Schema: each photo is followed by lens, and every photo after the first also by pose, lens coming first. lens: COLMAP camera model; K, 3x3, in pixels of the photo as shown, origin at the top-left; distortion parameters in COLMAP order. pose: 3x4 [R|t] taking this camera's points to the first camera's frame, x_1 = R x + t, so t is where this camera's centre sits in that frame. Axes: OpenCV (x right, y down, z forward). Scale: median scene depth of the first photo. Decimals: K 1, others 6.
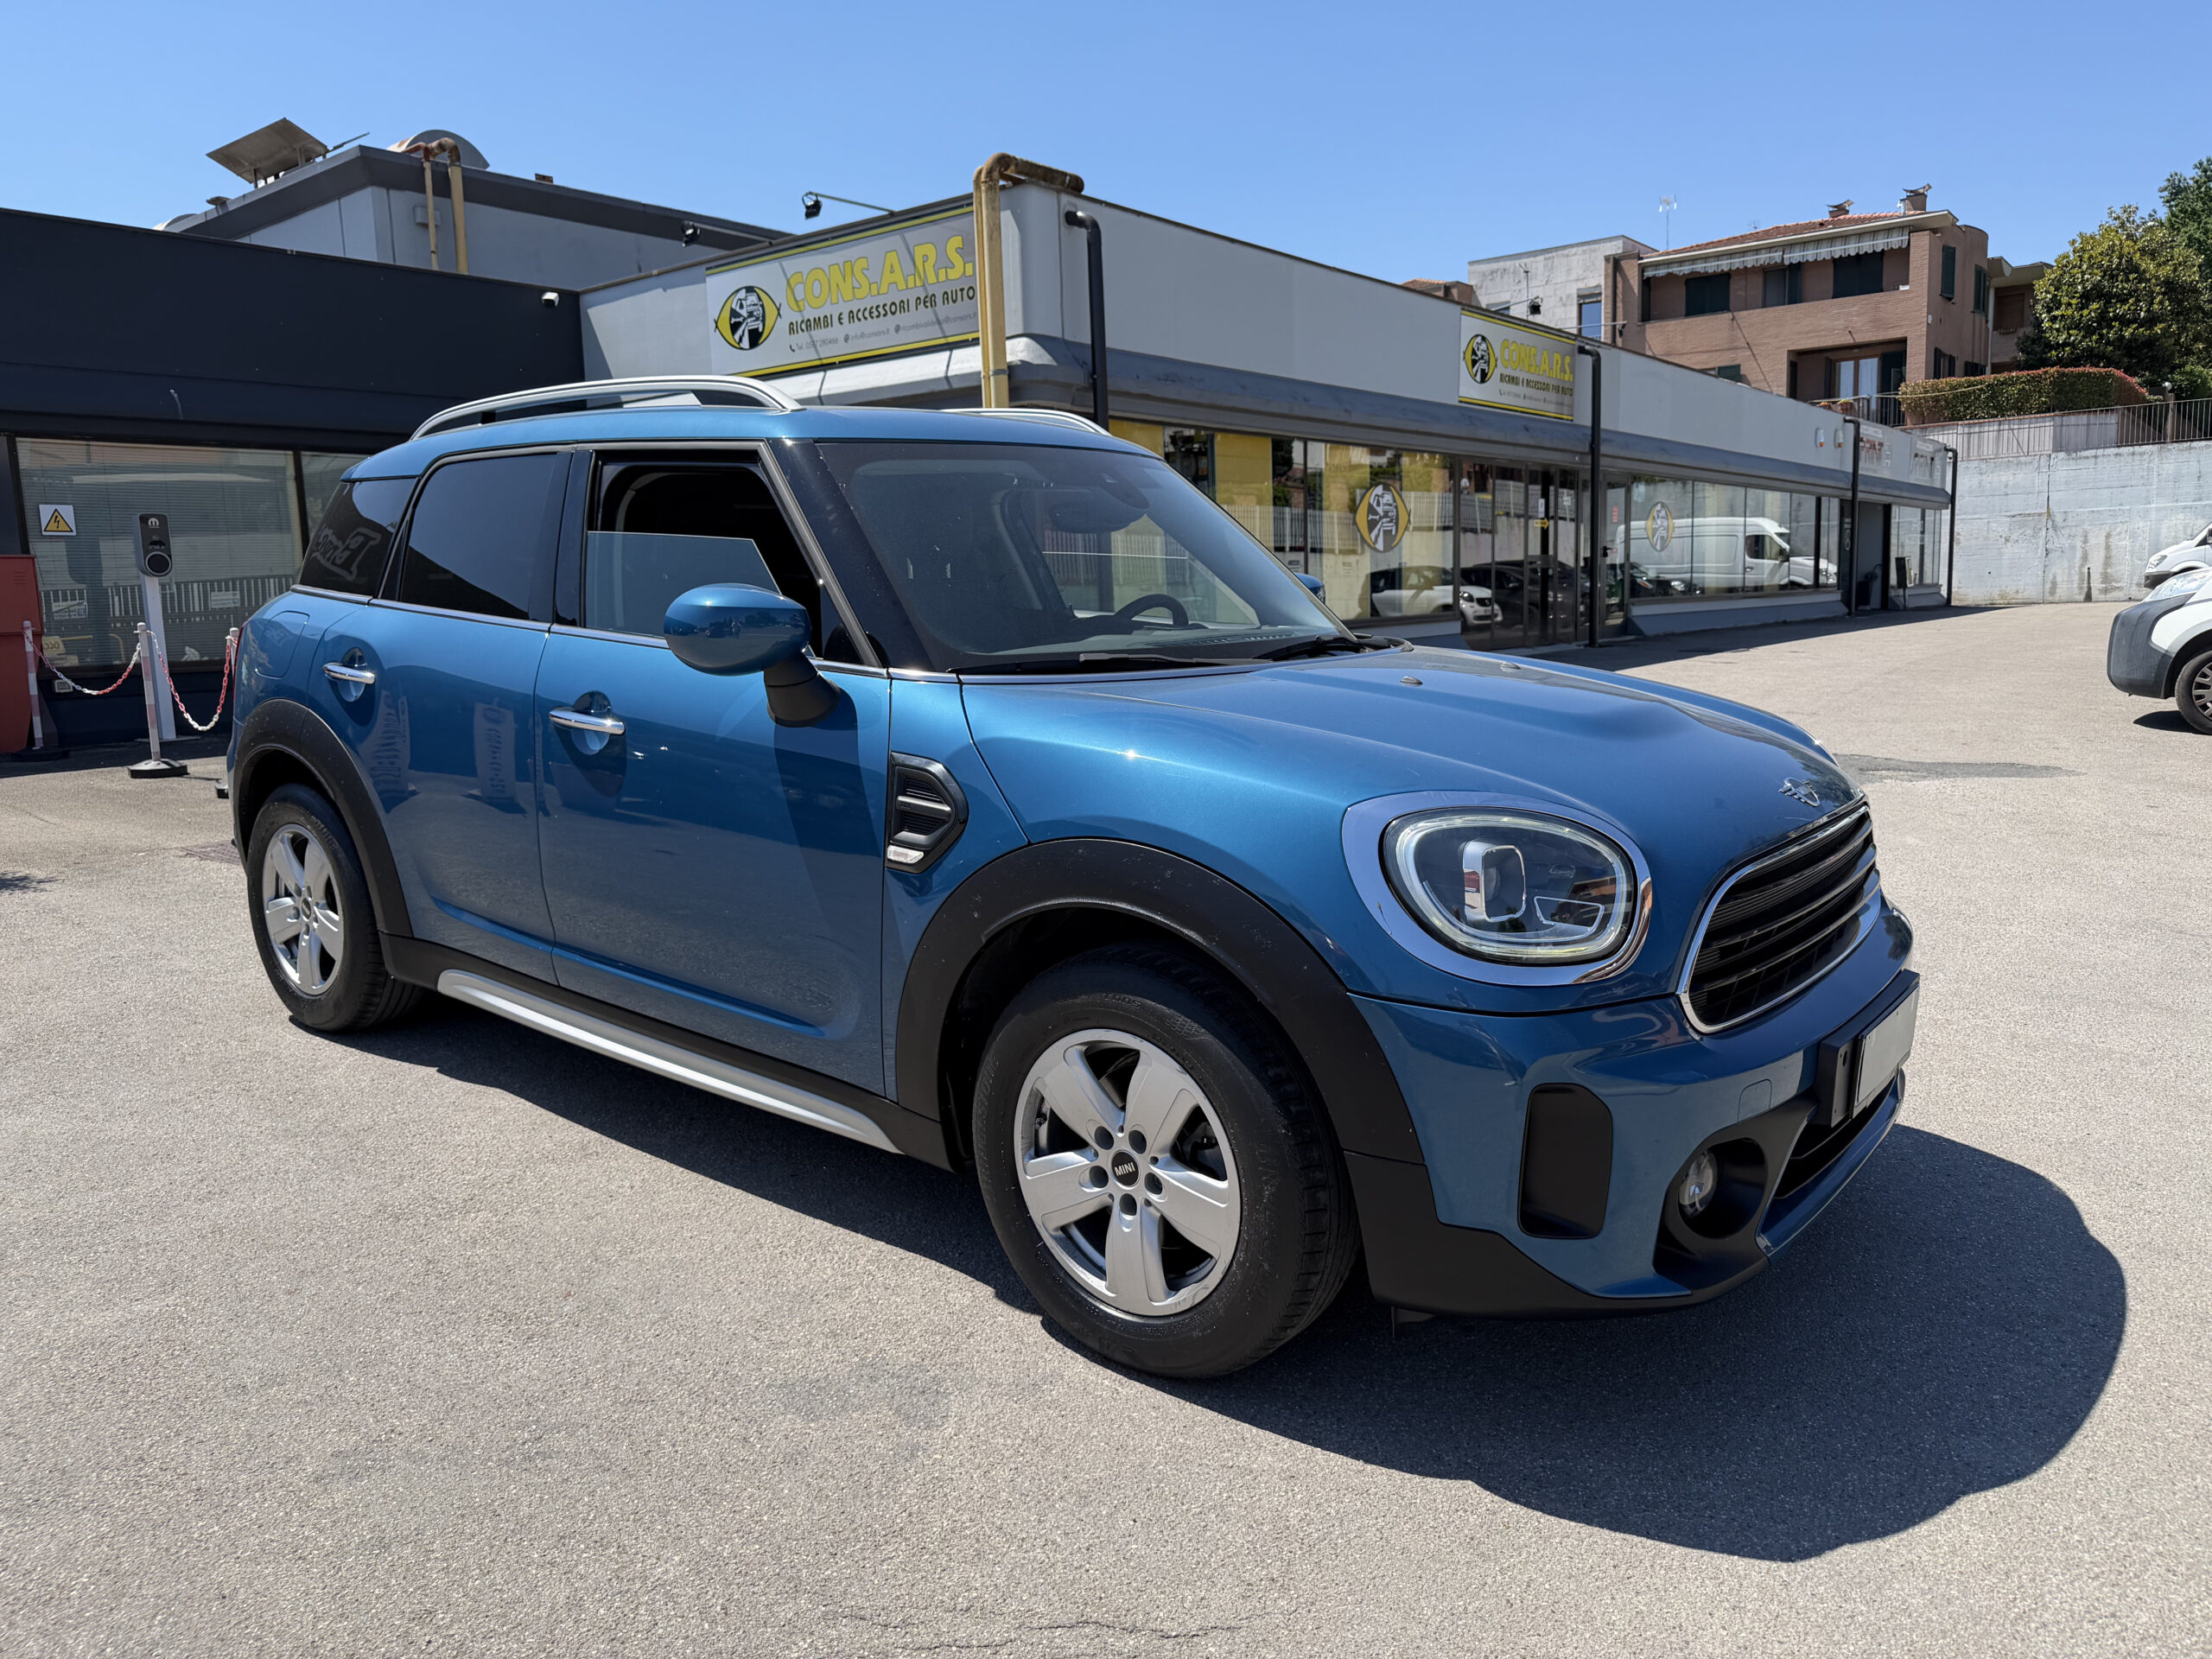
lens RADIAL K [[1584.4, 0, 1099.9], [0, 1584.4, 831.1], [0, 0, 1]] dist [-0.015390, 0.002153]
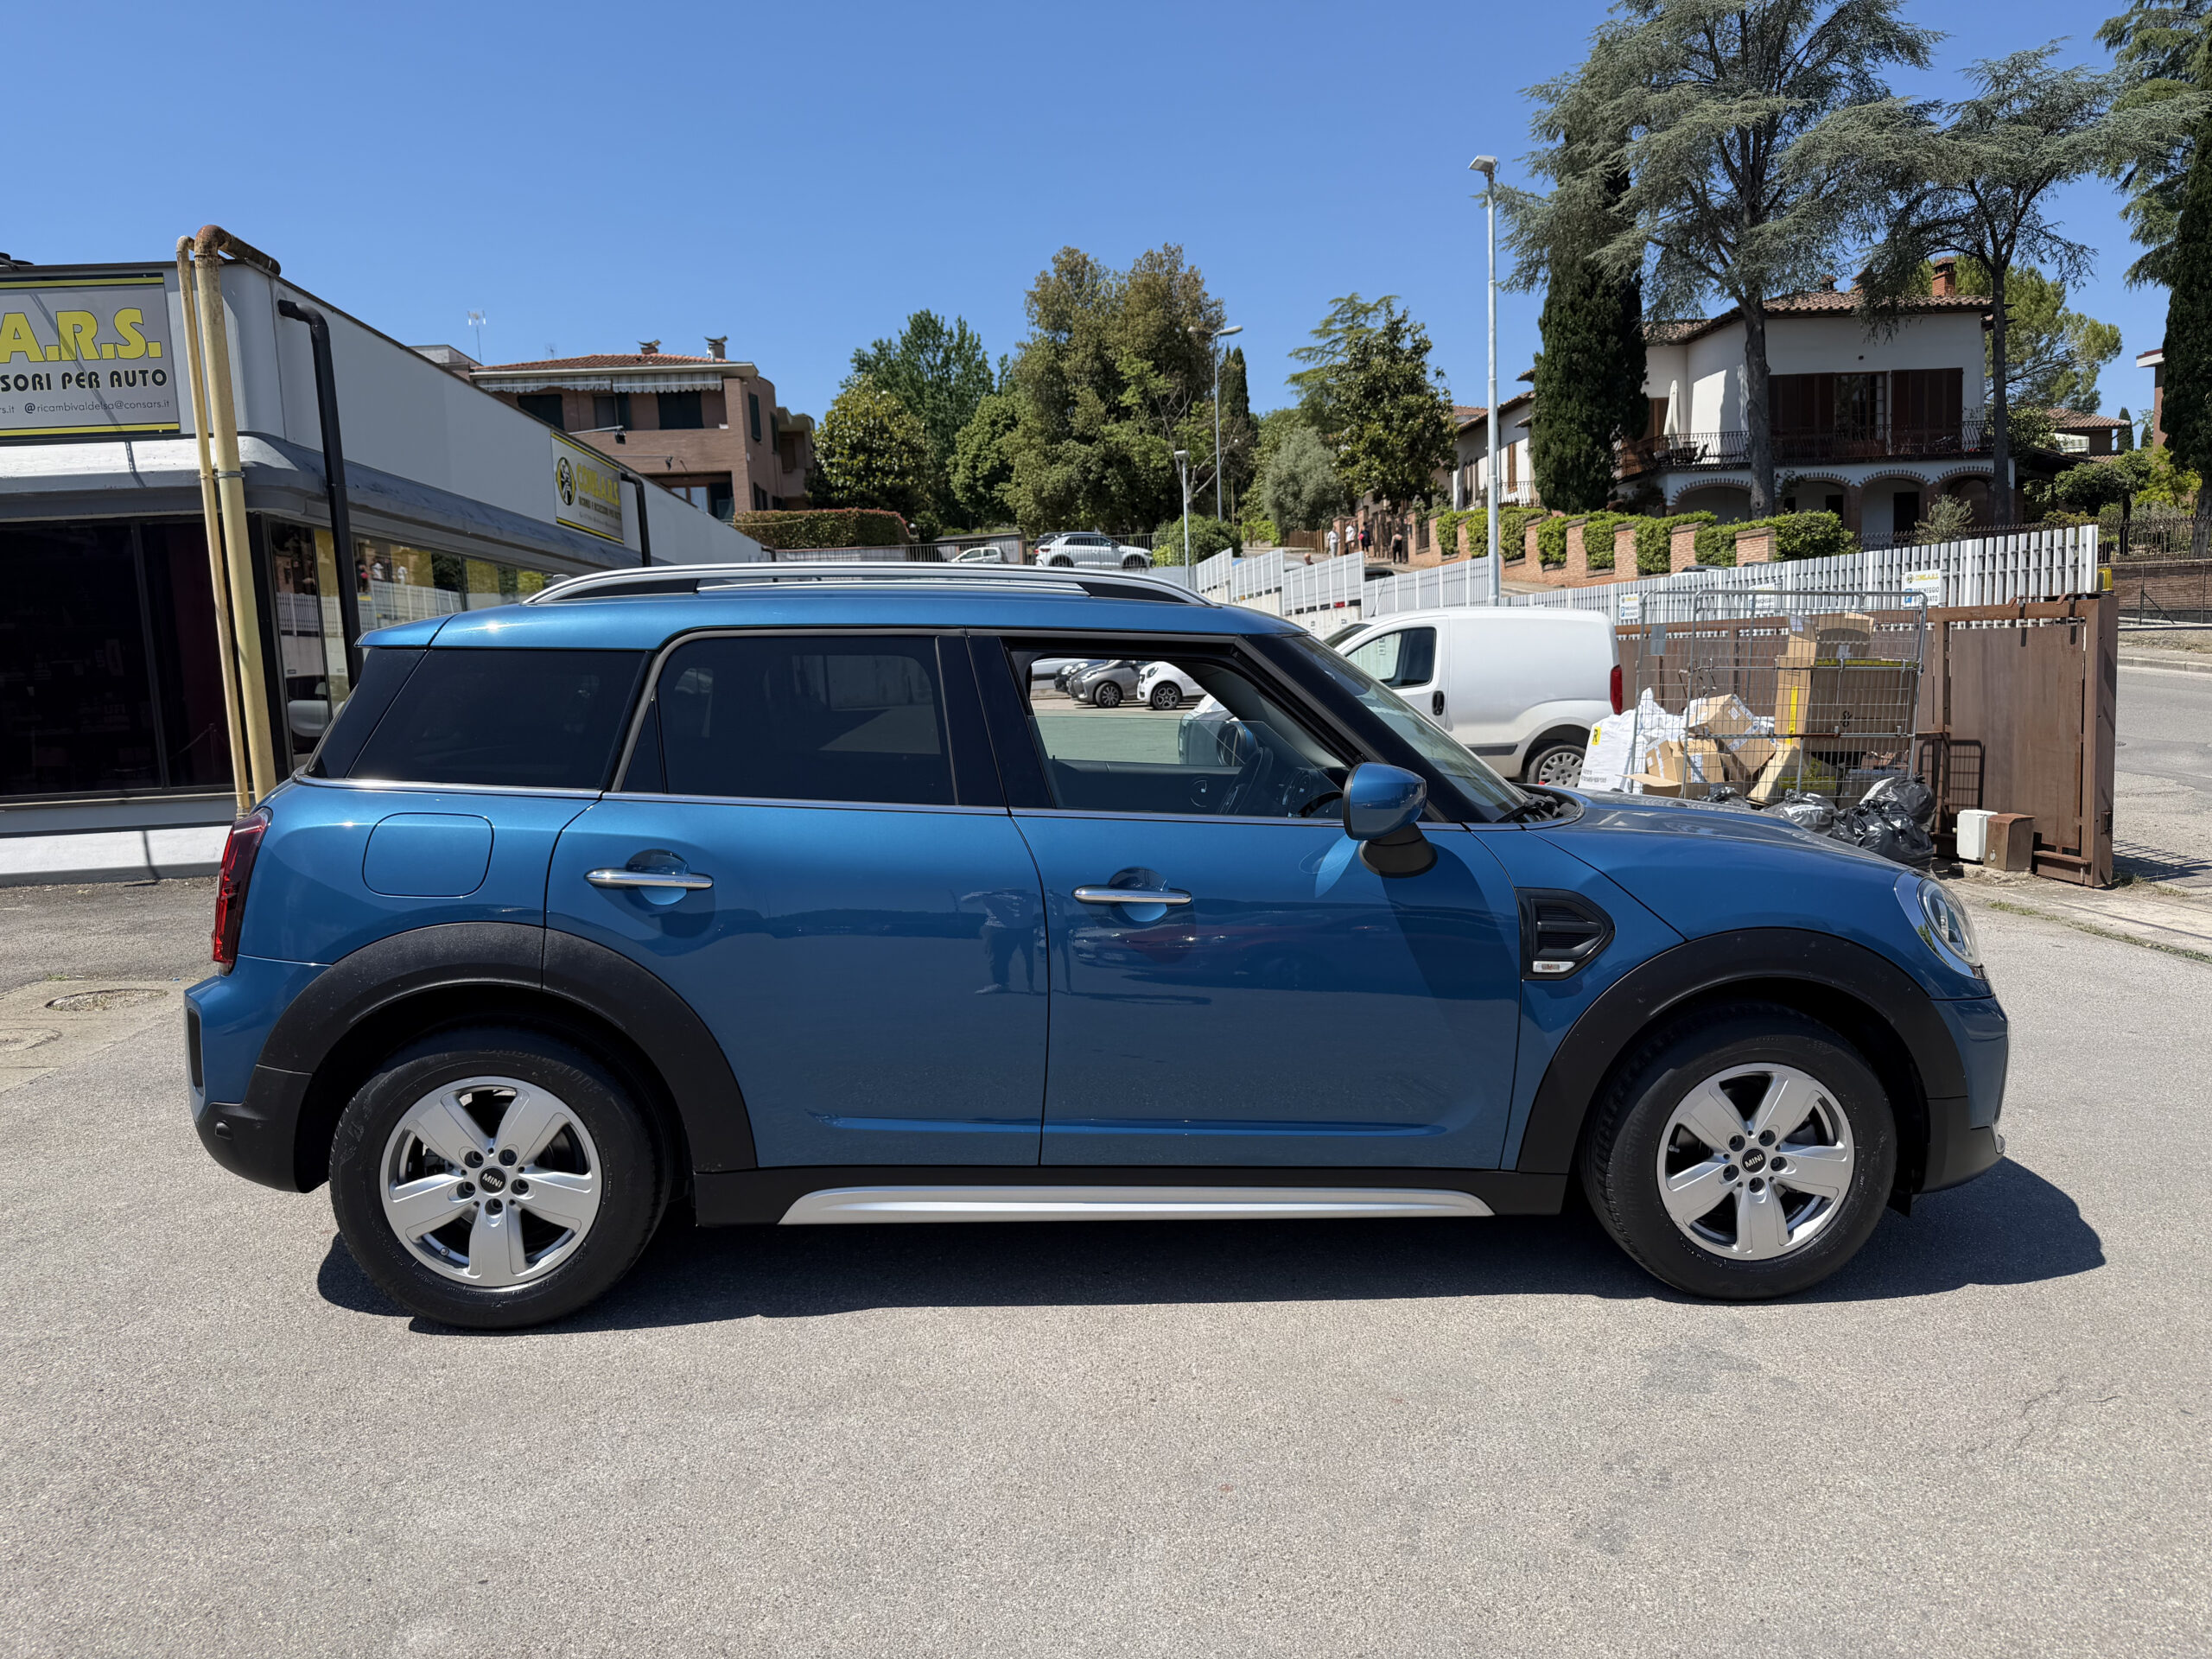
lens RADIAL K [[1600.0, 0, 1129.0], [0, 1600.0, 822.0], [0, 0, 1]] dist [0.011779, -0.091934]
pose [[0.718319, -0.063812, 0.692781, -0.261974], [0.112808, 0.993290, -0.025474, -0.023032], [-0.686507, 0.096450, 0.720698, 0.057863]]
